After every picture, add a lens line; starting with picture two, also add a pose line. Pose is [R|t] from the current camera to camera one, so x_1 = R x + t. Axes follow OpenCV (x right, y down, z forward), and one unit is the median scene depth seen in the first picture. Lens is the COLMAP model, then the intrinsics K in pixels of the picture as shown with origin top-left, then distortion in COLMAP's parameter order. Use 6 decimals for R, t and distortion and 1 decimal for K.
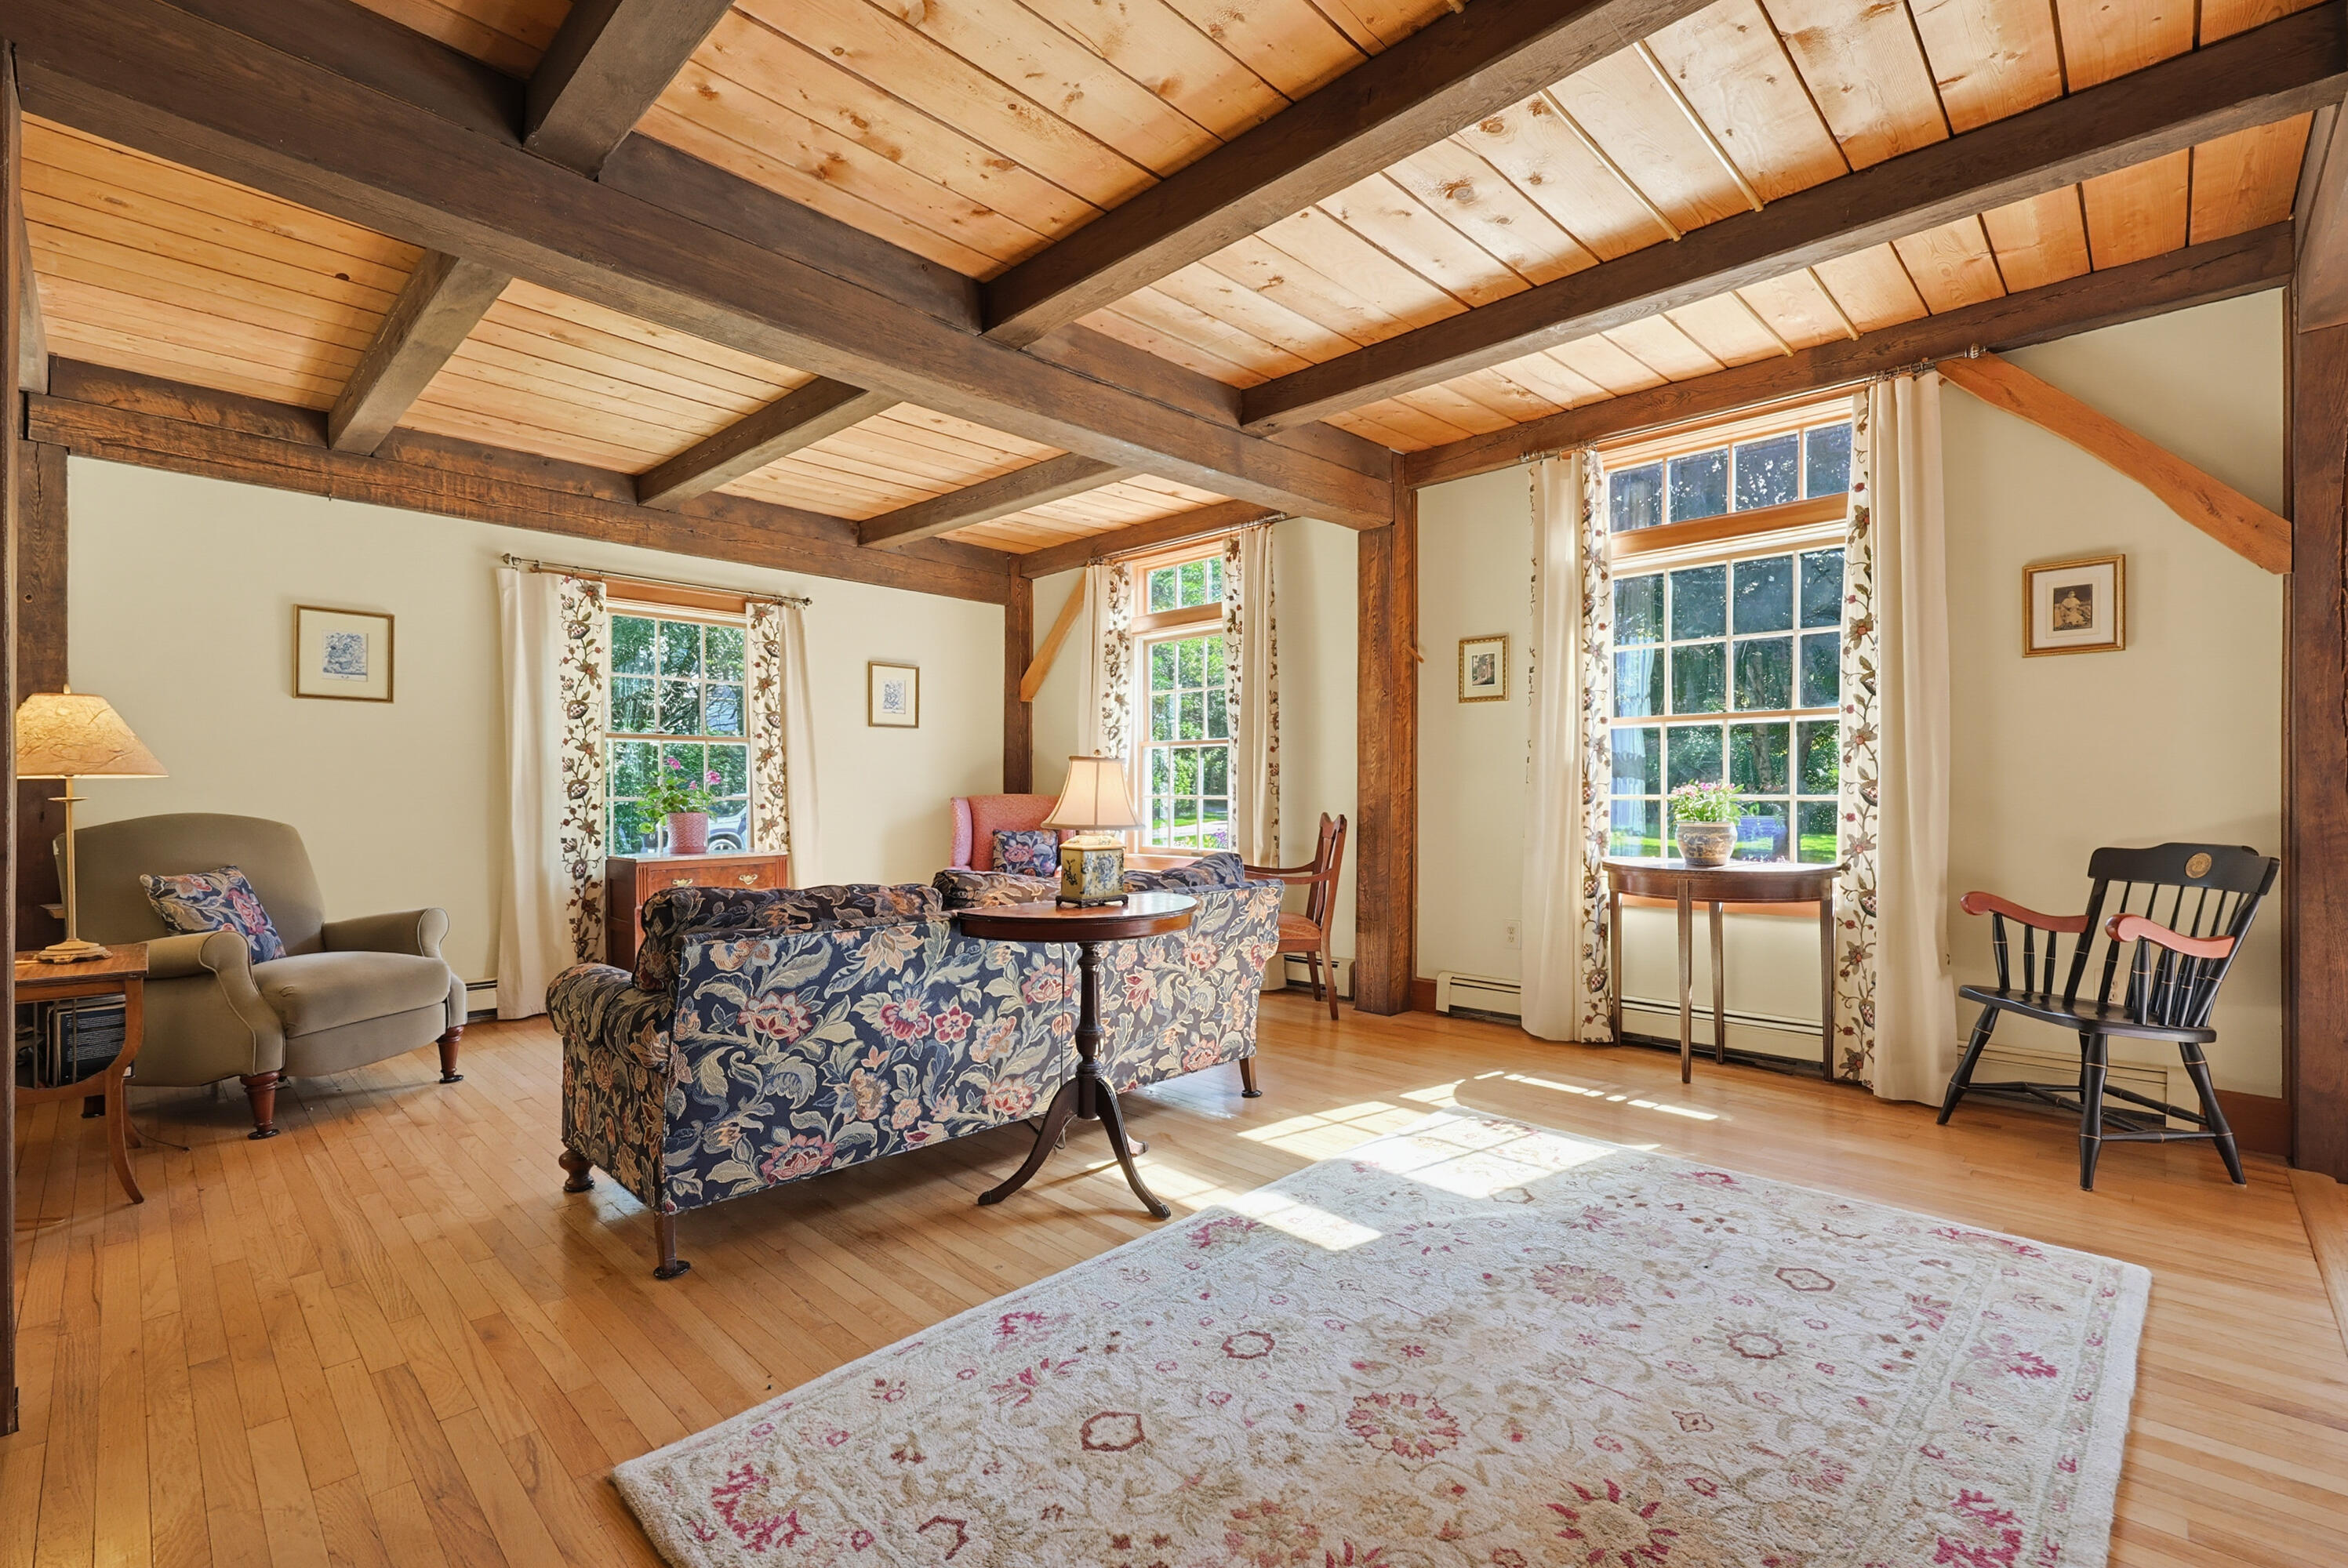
lens RADIAL K [[1014.1, 0, 1168.6], [0, 1014.1, 788.0], [0, 0, 1]] dist [-0.004519, 0.000903]
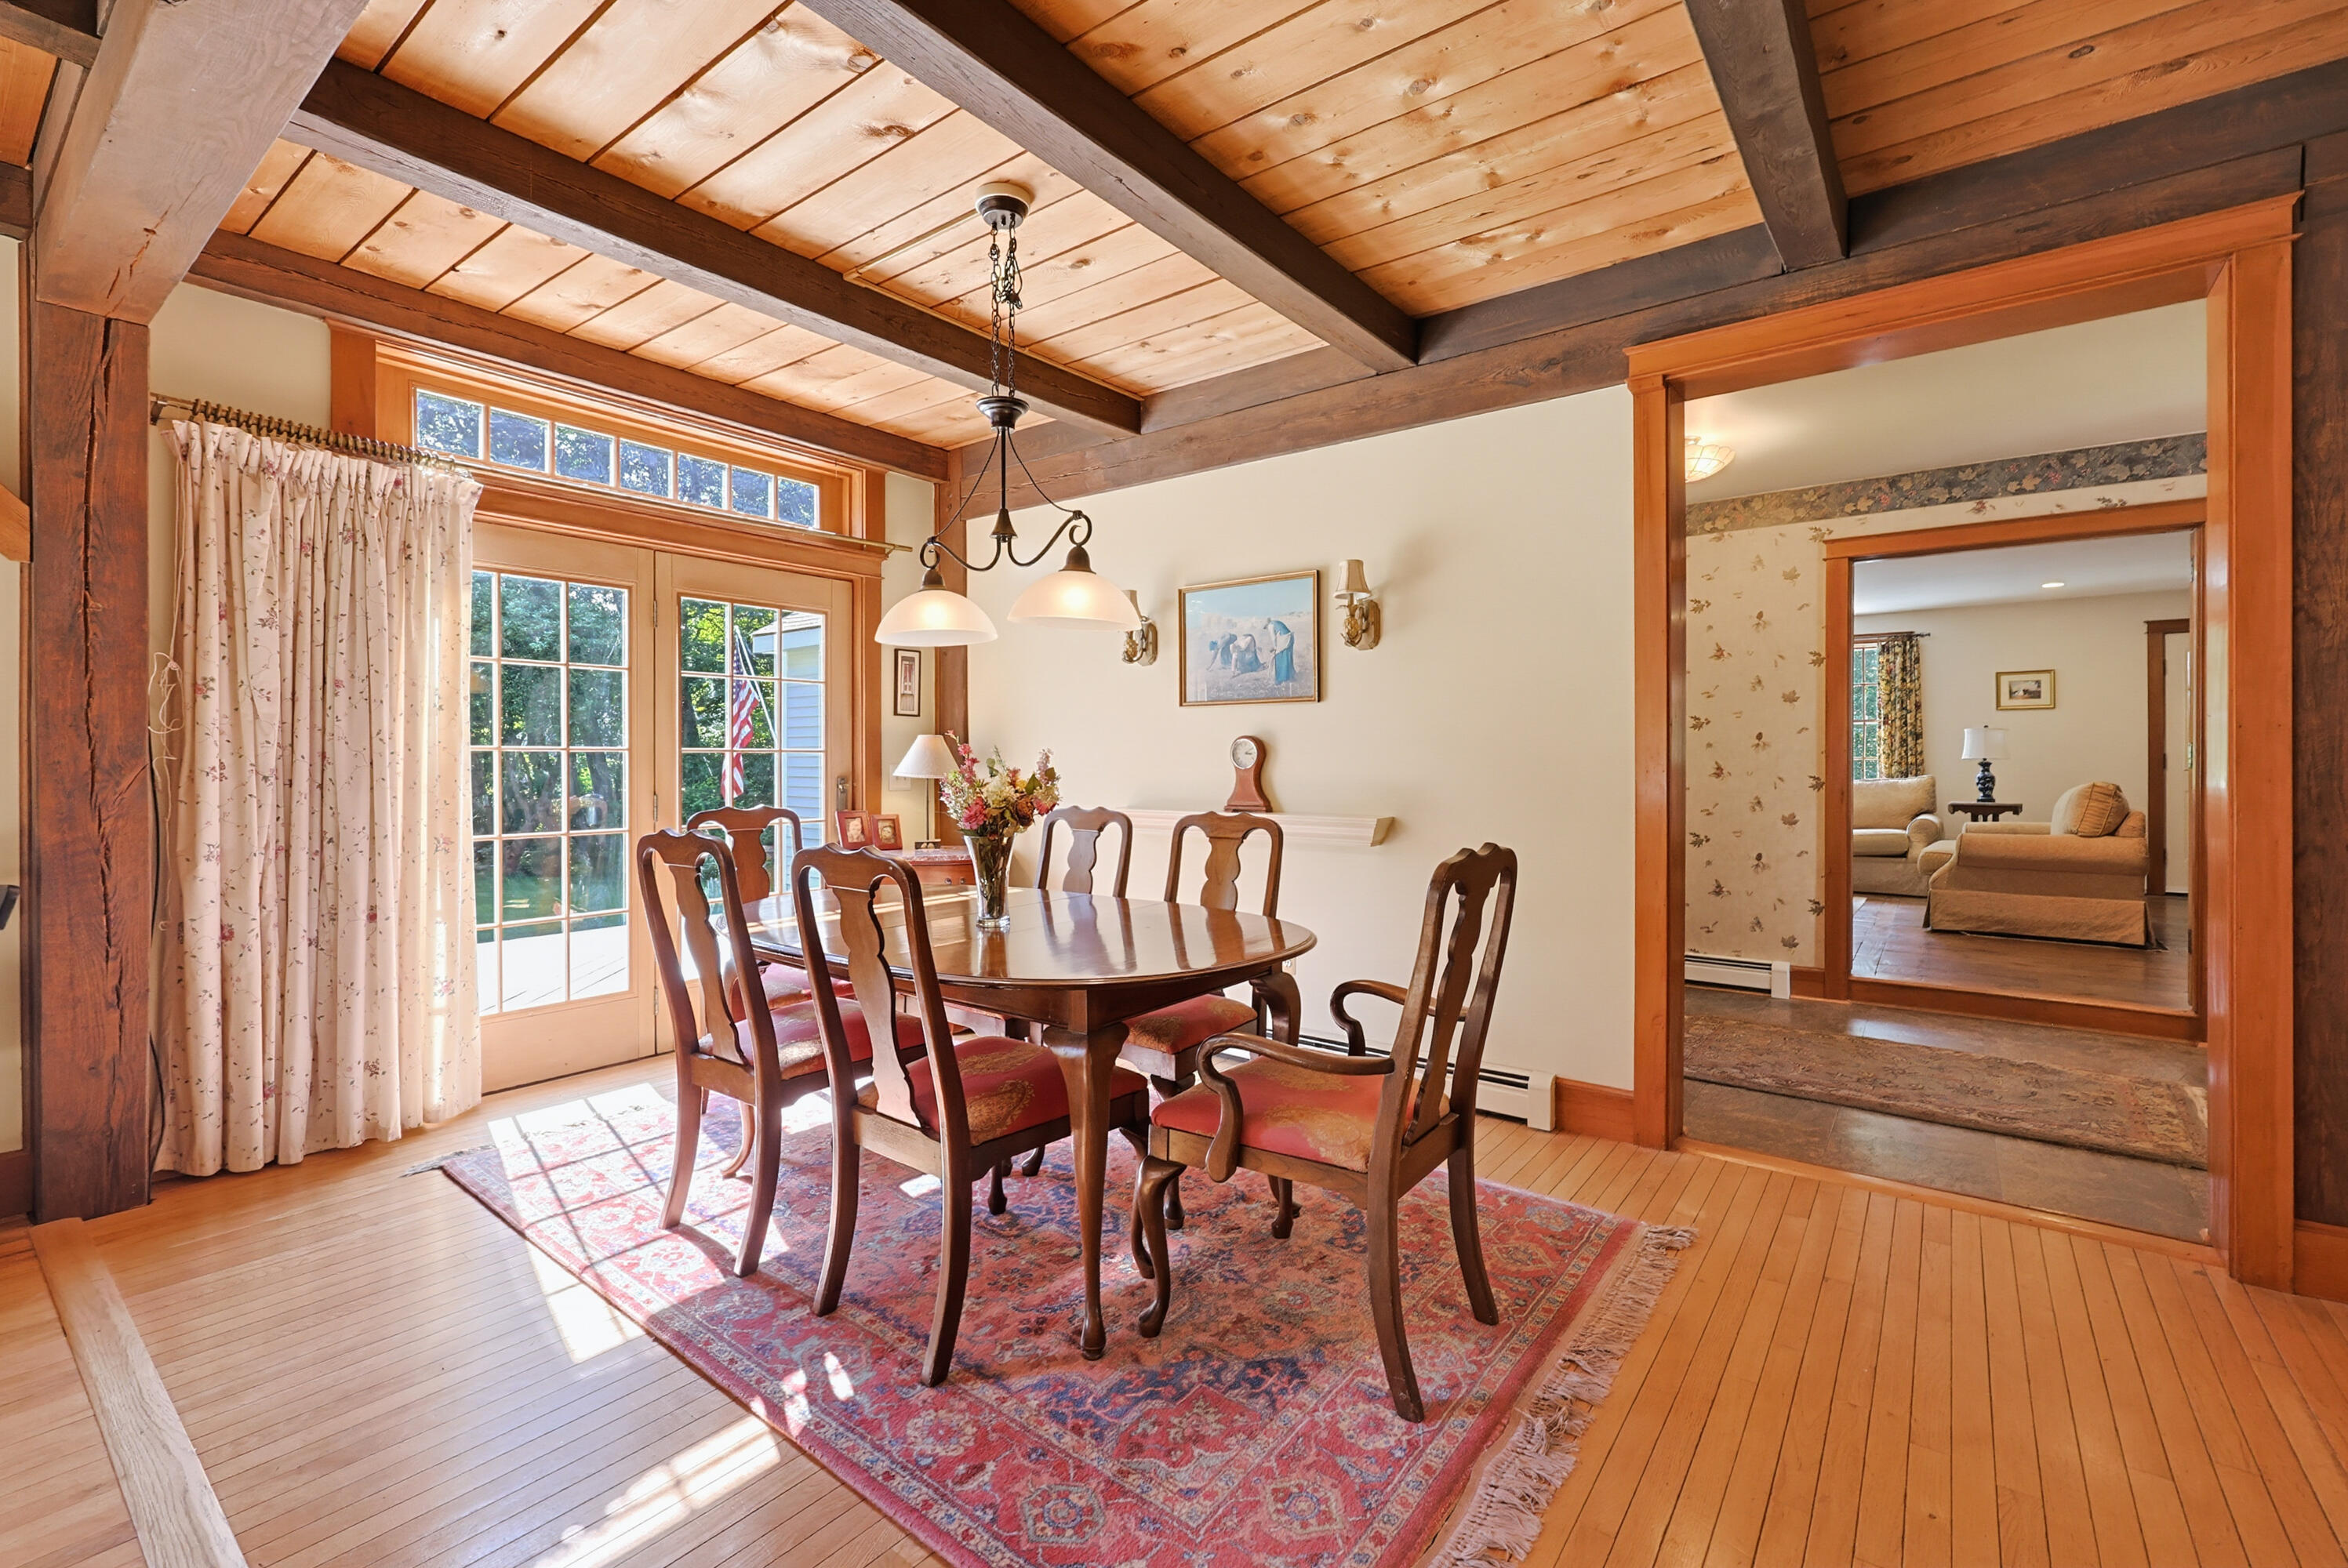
lens RADIAL K [[1014.1, 0, 1164.7], [0, 1014.1, 768.8], [0, 0, 1]] dist [-0.004519, 0.000903]
pose [[-0.114628, 0.002087, 0.993406, 0.098550], [0.007029, 0.999974, -0.001290, -0.020678], [-0.993384, 0.006835, -0.114640, 0.096197]]
